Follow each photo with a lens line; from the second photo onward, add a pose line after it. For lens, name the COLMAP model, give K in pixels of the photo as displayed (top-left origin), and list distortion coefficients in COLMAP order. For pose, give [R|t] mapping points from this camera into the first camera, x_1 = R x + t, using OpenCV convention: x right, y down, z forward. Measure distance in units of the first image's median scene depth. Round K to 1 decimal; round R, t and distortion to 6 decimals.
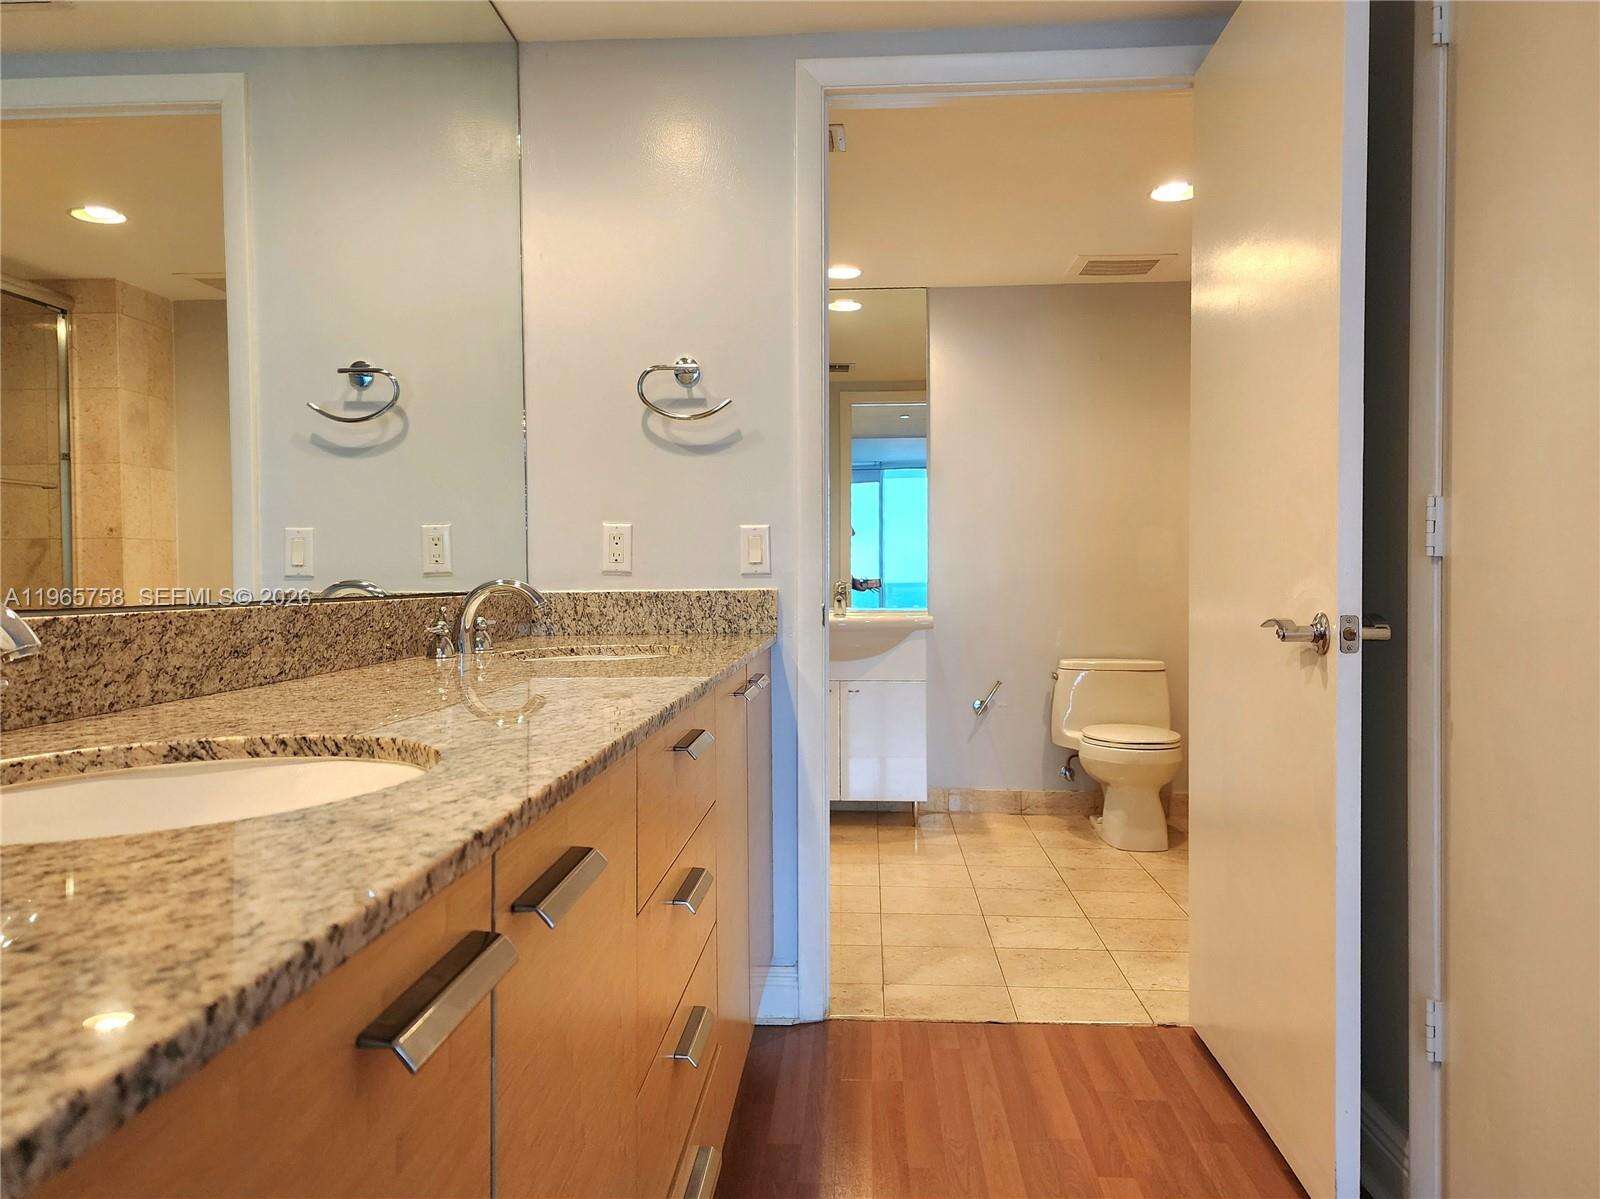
lens RADIAL K [[1182.1, 0, 800.3], [0, 1182.1, 584.7], [0, 0, 1]] dist [0.058552, -0.028057]
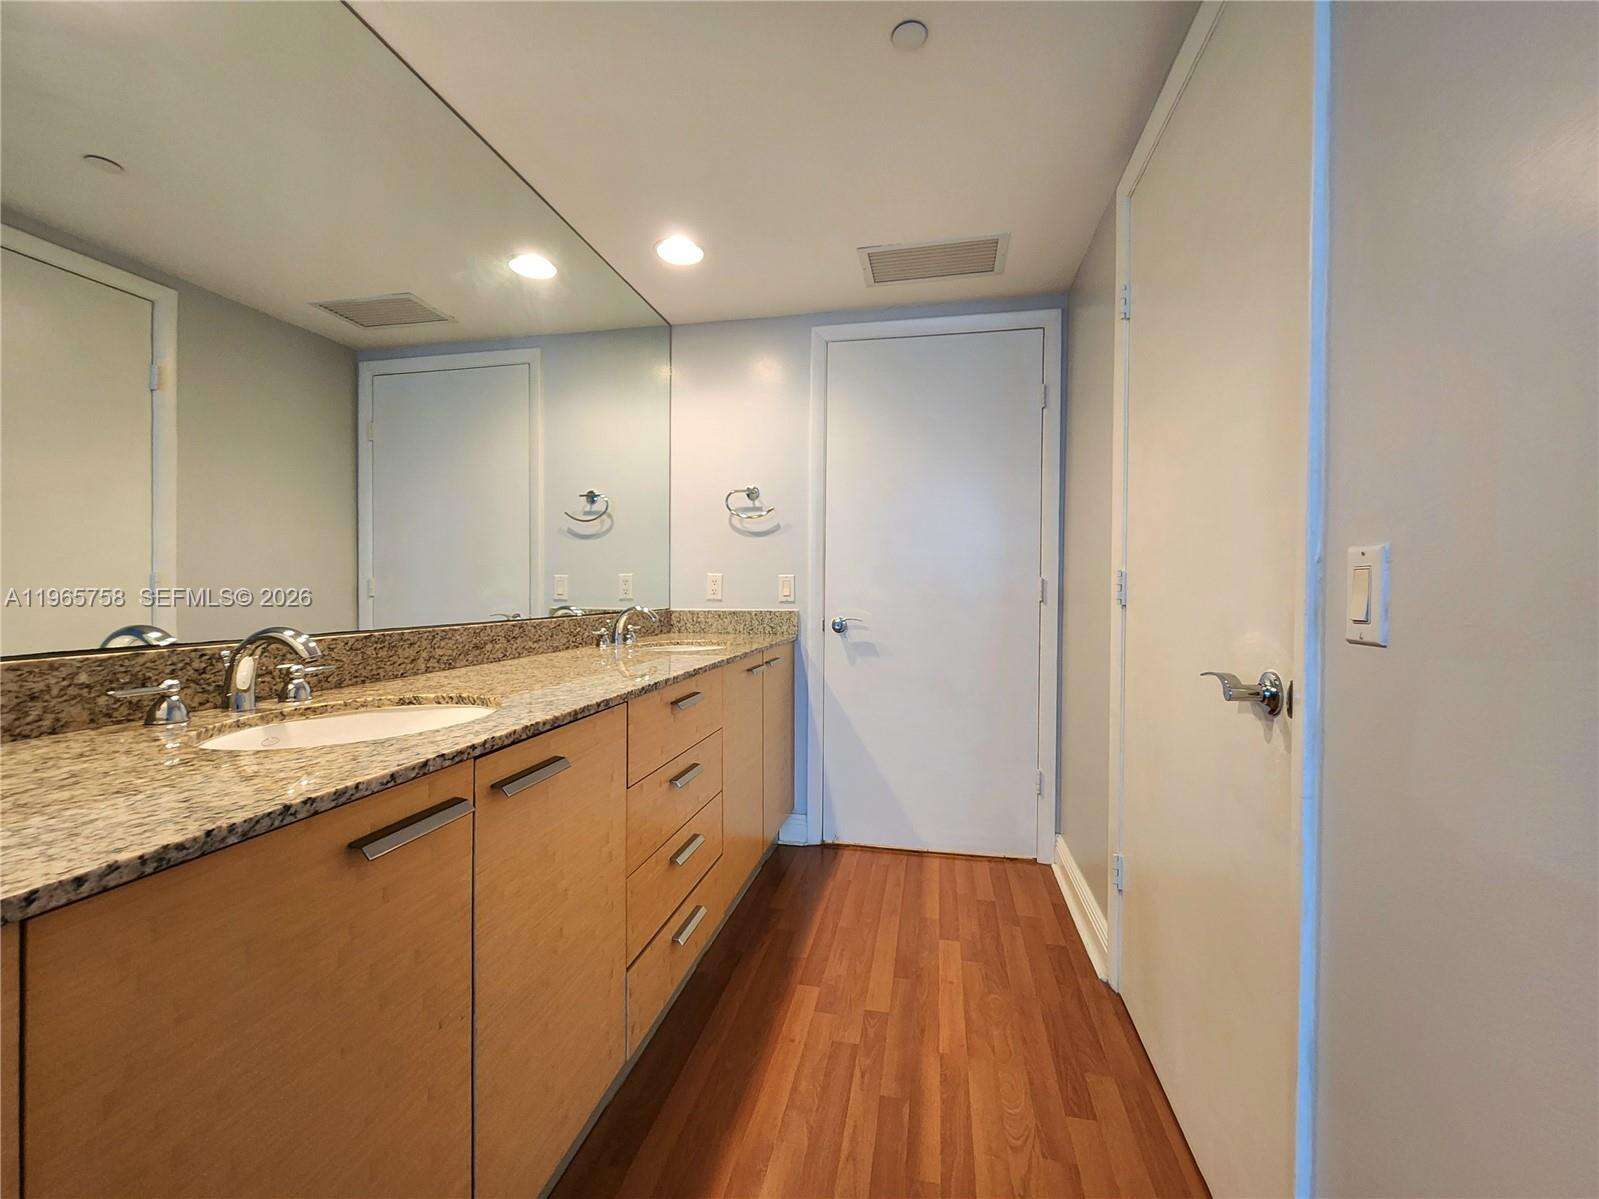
lens RADIAL K [[665.7, 0, 792.8], [0, 665.7, 587.3], [0, 0, 1]] dist [0.009127, 0.000833]
pose [[0.988679, 0.008503, -0.149808, 0.128936], [-0.009987, 0.999908, -0.009155, -0.022285], [0.149717, 0.010547, 0.988673, -0.030576]]
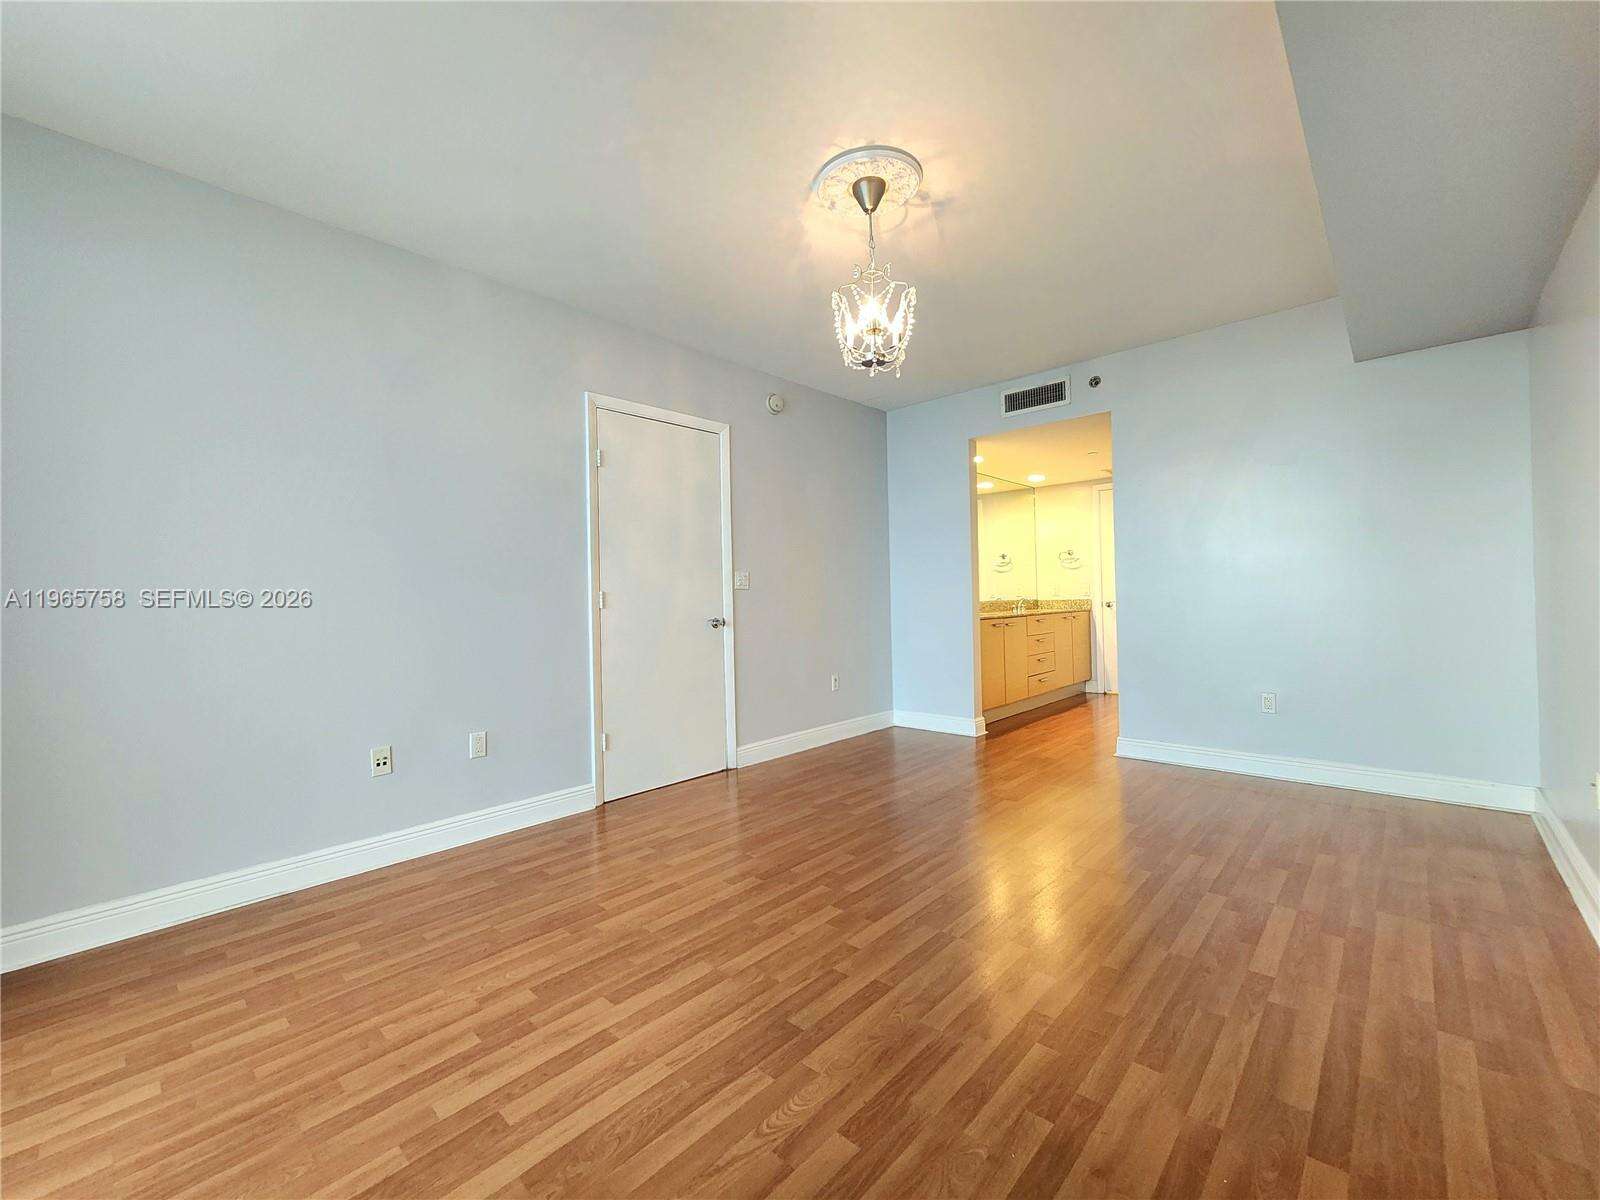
lens RADIAL K [[666.1, 0, 798.3], [0, 666.1, 592.3], [0, 0, 1]] dist [0.009127, 0.000833]
pose [[0.769753, -0.026540, -0.637790, 0.769375], [0.027915, 0.999579, -0.007904, -0.031041], [0.637731, -0.011720, 0.770170, -1.751534]]
